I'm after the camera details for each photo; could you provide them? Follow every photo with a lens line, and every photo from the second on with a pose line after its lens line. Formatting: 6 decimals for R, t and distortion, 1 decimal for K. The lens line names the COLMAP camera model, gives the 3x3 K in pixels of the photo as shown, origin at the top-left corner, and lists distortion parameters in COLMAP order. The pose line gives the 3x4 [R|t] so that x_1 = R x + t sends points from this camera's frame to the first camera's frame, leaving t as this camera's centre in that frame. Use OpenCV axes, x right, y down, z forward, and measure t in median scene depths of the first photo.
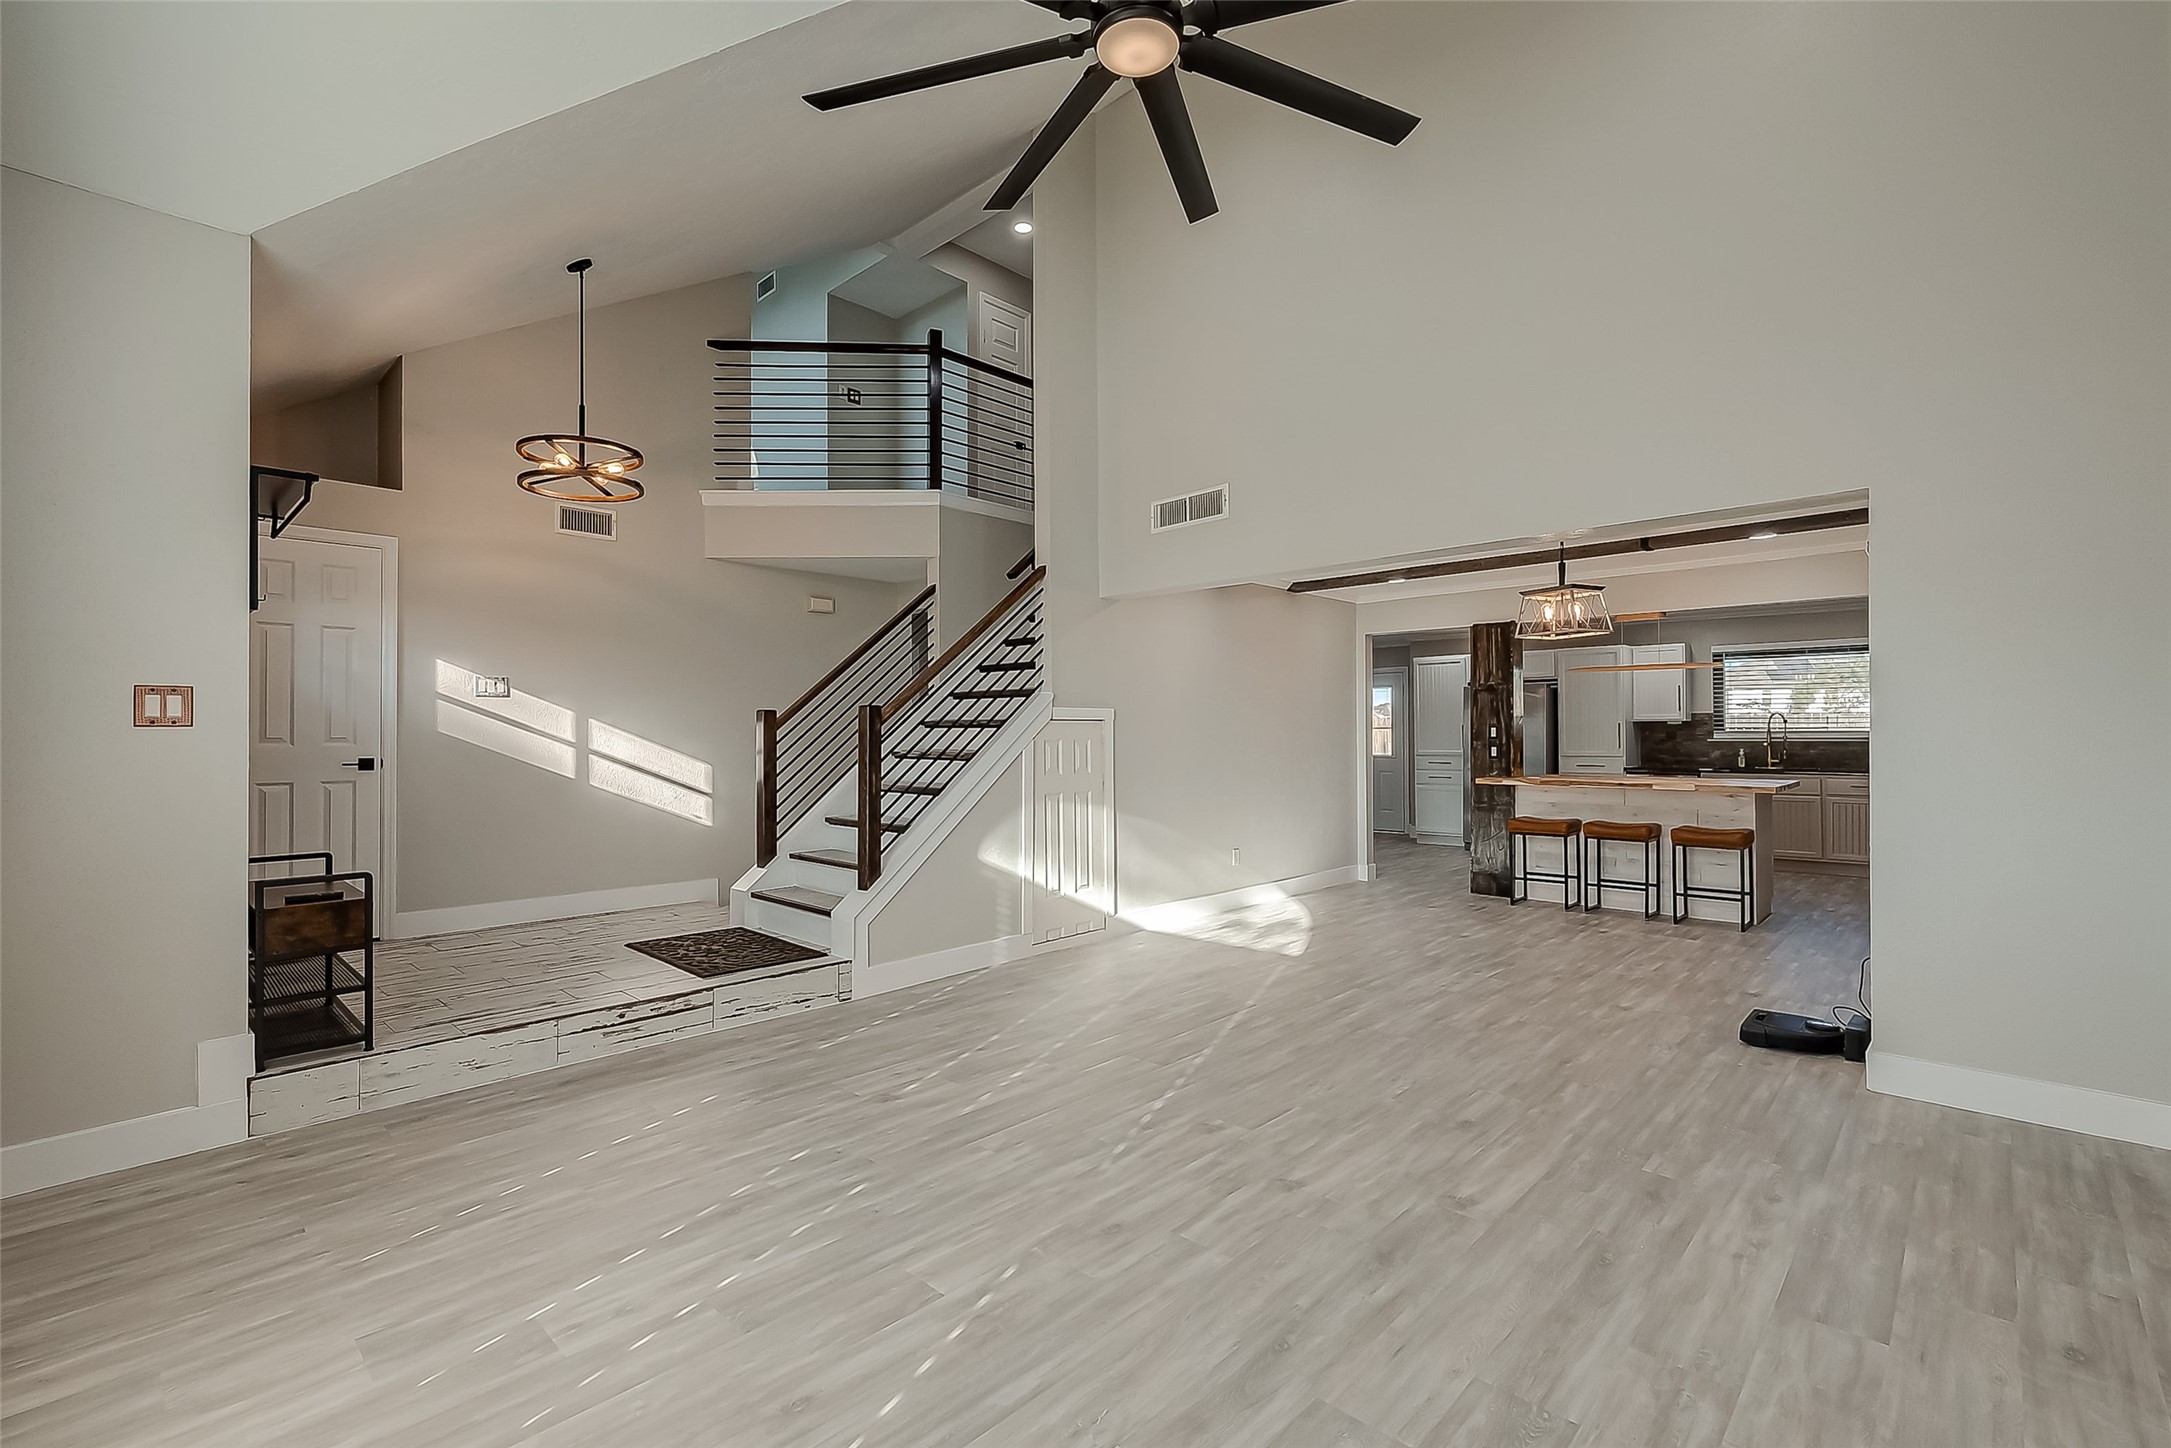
lens RADIAL K [[969.0, 0, 1064.8], [0, 969.0, 722.6], [0, 0, 1]] dist [-0.001060, 0.000214]
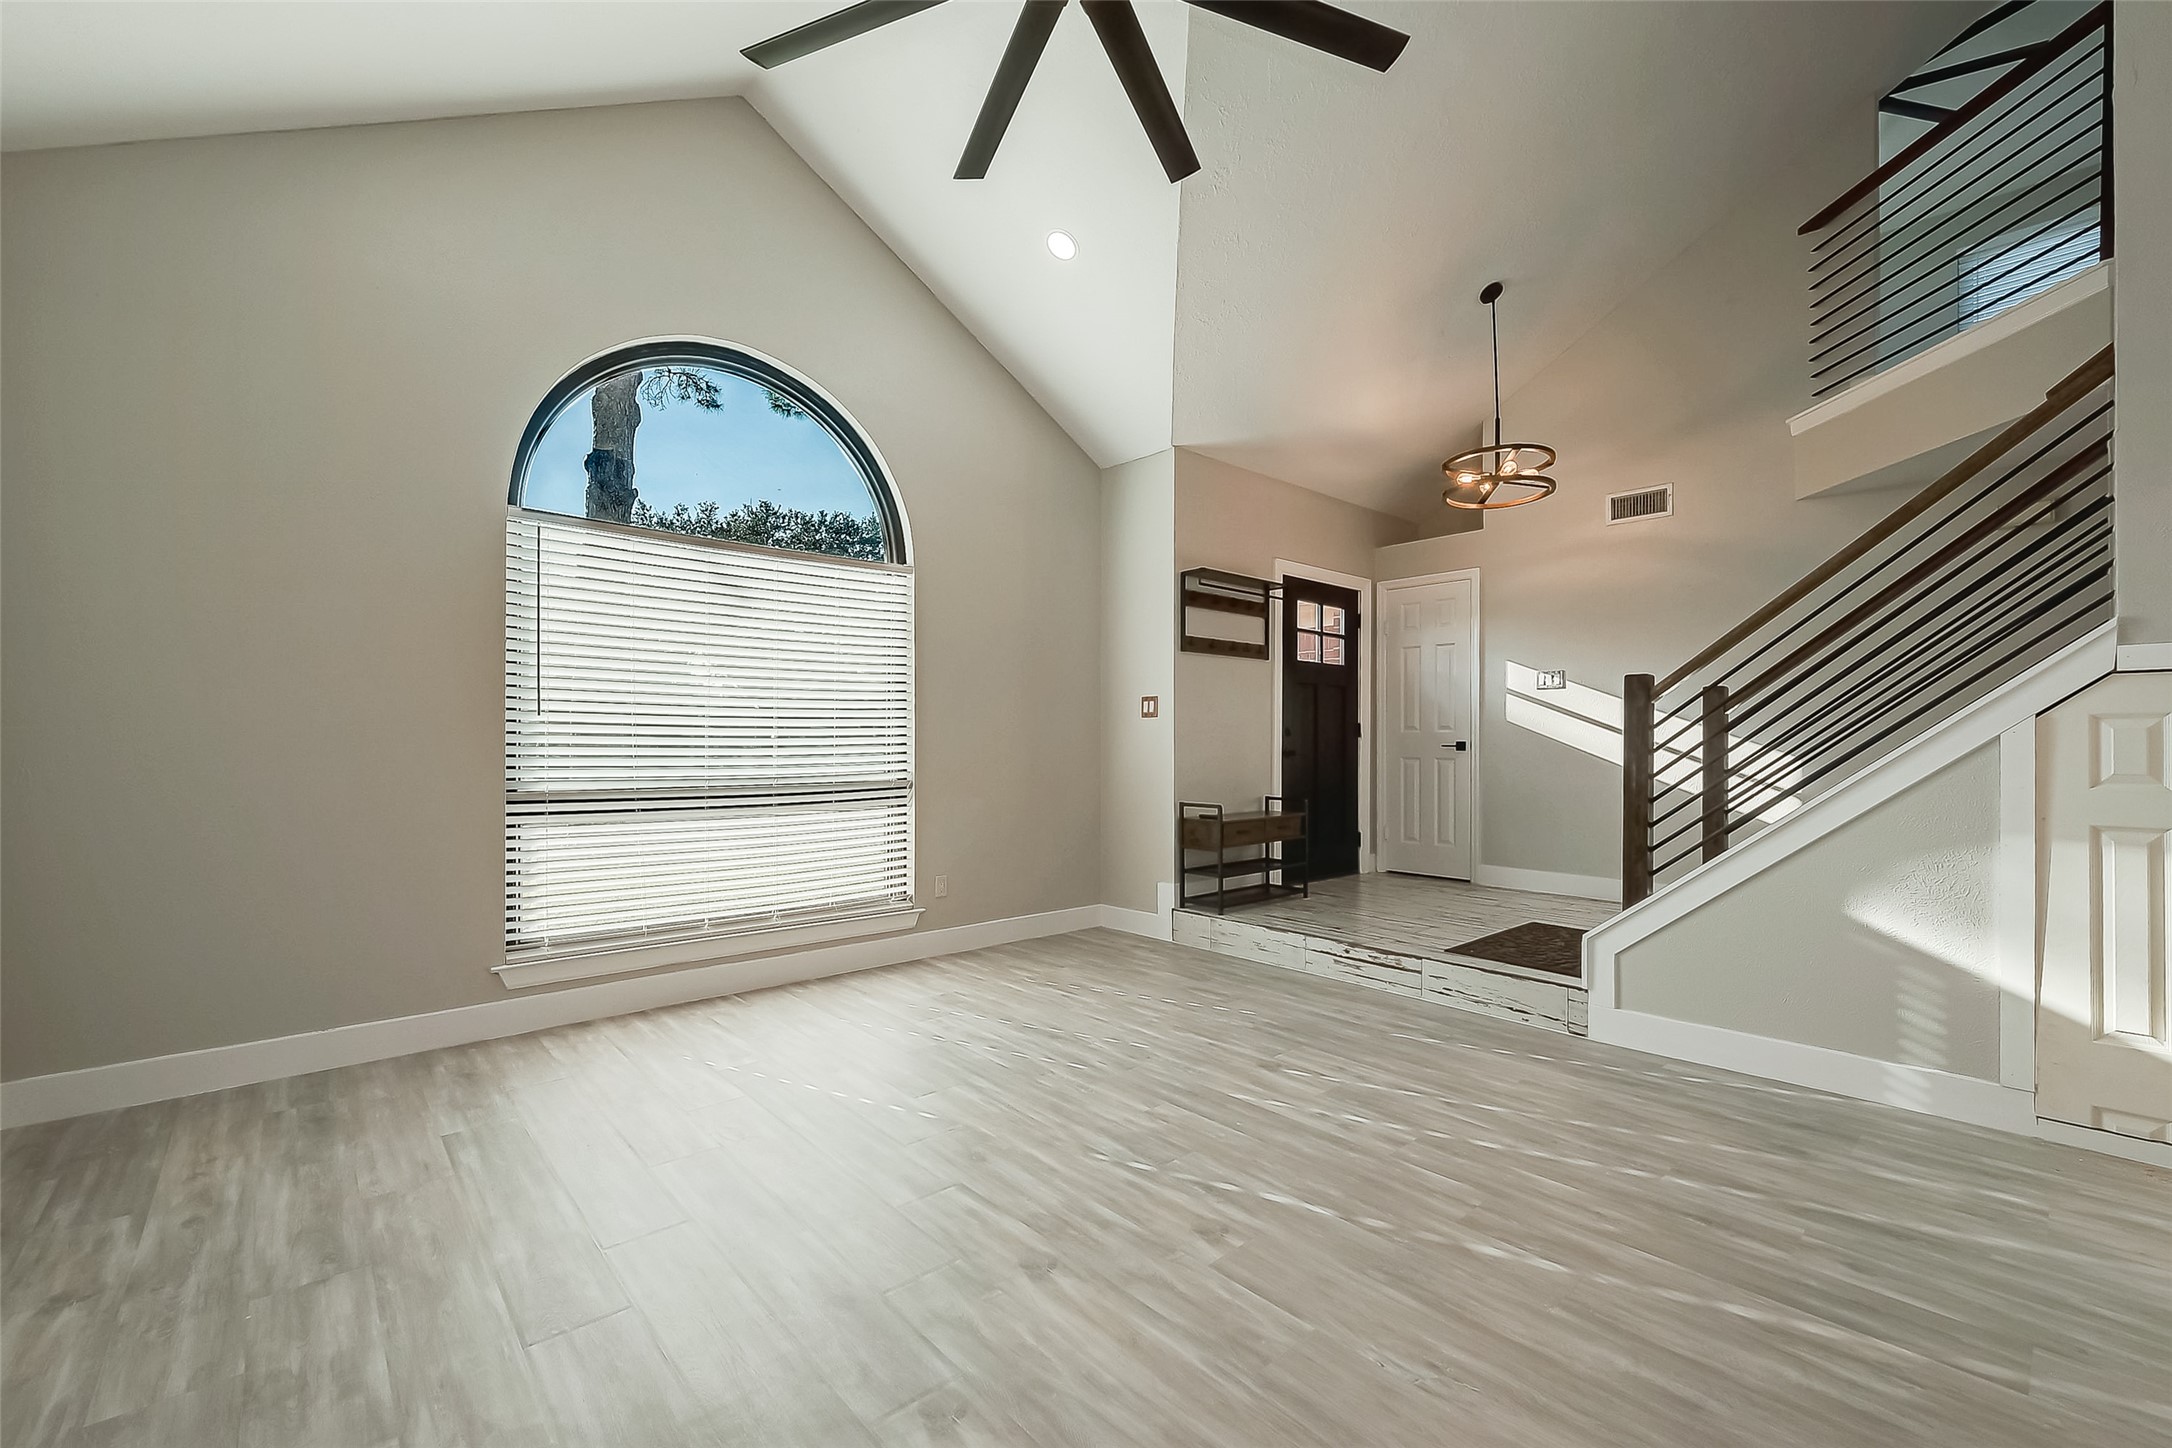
lens RADIAL K [[872.5, 0, 1090.9], [0, 872.5, 731.8], [0, 0, 1]] dist [0.001737, 0.000927]
pose [[-0.059897, -0.005514, -0.998189, 0.462550], [0.012134, 0.999907, -0.006252, 0.023509], [0.998131, -0.012487, -0.059824, 0.538101]]
